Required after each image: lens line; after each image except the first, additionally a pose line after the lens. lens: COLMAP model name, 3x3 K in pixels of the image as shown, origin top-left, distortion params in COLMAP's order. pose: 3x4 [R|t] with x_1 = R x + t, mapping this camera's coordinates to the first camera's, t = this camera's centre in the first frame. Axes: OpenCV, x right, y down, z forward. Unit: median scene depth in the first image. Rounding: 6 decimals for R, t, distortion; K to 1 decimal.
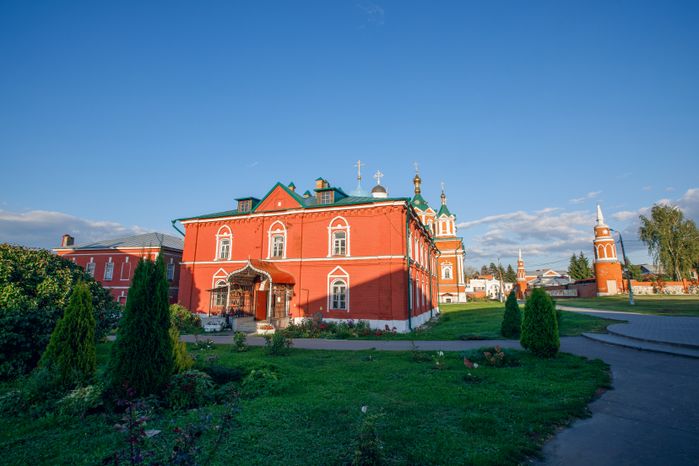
lens RADIAL K [[330.5, 0, 345.3], [0, 330.5, 235.4], [0, 0, 1]] dist [-0.039568, 0.002598]
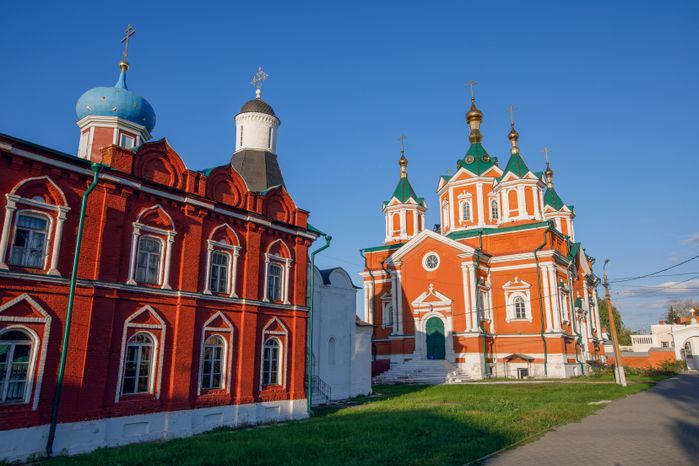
lens RADIAL K [[510.2, 0, 353.4], [0, 510.2, 235.4], [0, 0, 1]] dist [0.010661, 0.002249]
pose [[0.967562, -0.071548, -0.242291, 0.379817], [0.060442, 0.996765, -0.052975, 0.062833], [0.245297, 0.036612, 0.968756, 0.429379]]
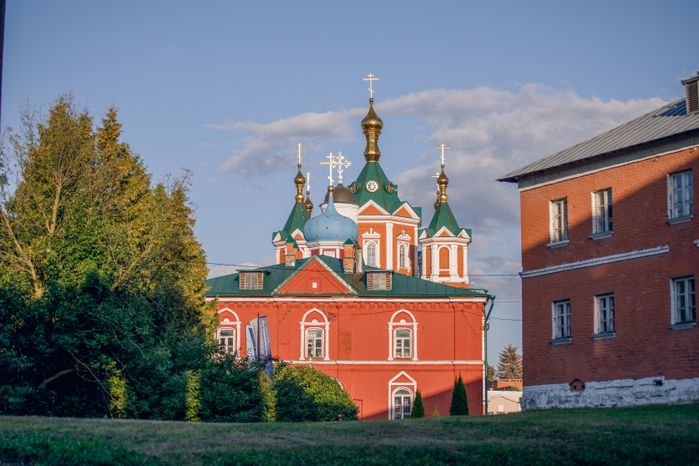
lens RADIAL K [[1400.4, 0, 349.4], [0, 1400.4, 233.9], [0, 0, 1]] dist [-0.339128, 0.000000]
pose [[0.954755, 0.044720, 0.294010, -0.468650], [-0.051726, 0.998532, 0.016092, -0.117839], [-0.292859, -0.030572, 0.955667, -0.895428]]
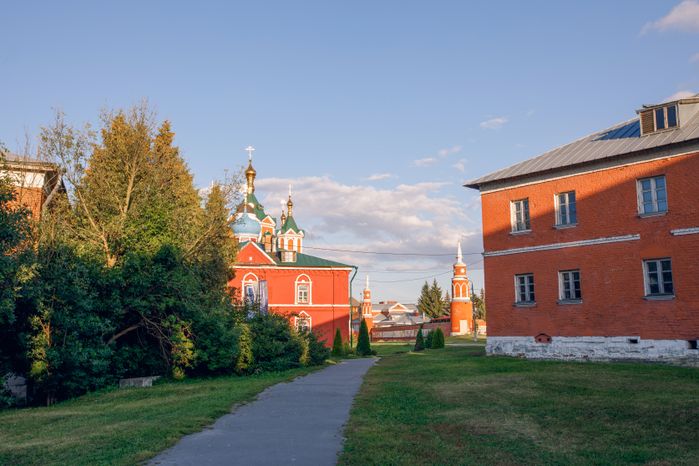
lens RADIAL K [[661.2, 0, 350.1], [0, 661.2, 236.3], [0, 0, 1]] dist [0.025329, 0.000000]
pose [[0.870430, 0.066091, 0.487835, -0.484541], [-0.077825, 0.996960, 0.003794, -0.096582], [-0.486101, -0.041268, 0.872928, -0.593138]]
